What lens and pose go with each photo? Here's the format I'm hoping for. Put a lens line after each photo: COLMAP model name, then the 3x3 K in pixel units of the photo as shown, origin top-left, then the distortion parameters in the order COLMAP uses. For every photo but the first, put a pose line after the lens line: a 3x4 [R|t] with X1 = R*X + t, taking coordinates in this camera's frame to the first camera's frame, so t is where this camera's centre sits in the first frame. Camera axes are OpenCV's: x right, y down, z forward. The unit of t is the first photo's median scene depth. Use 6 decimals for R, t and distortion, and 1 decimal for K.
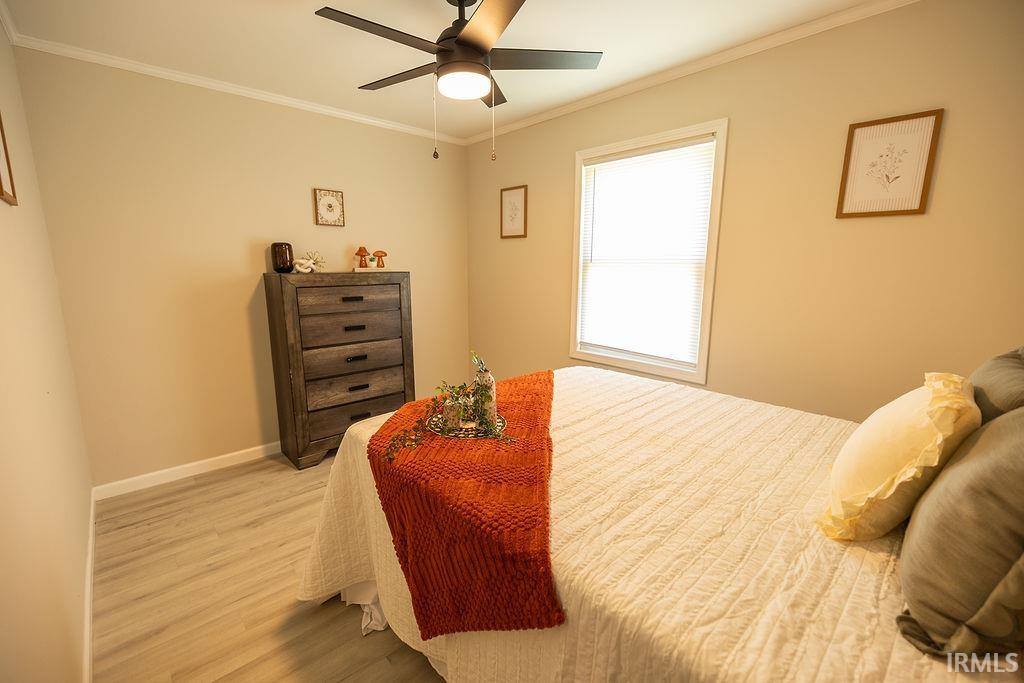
lens RADIAL K [[434.2, 0, 512.0], [0, 434.2, 341.5], [0, 0, 1]] dist [0.001649, 0.000252]
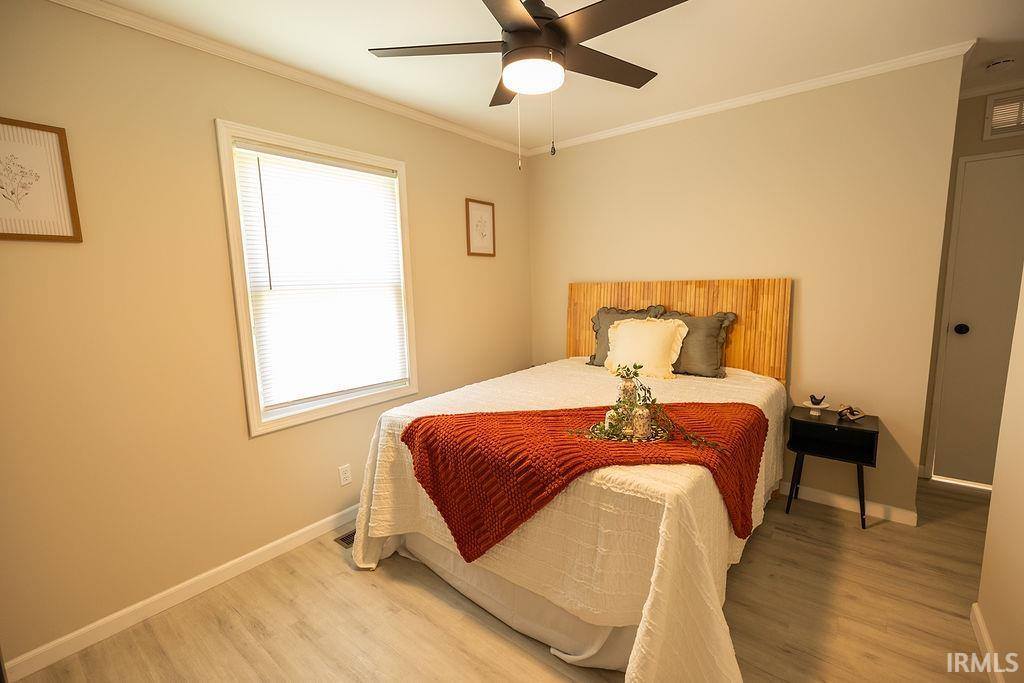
lens RADIAL K [[434.2, 0, 512.0], [0, 434.2, 341.5], [0, 0, 1]] dist [0.001649, 0.000252]
pose [[-0.123210, -0.138849, 0.982619, -0.647976], [0.202217, 0.965876, 0.161839, -0.155077], [-0.971559, 0.218642, -0.090928, 0.800233]]
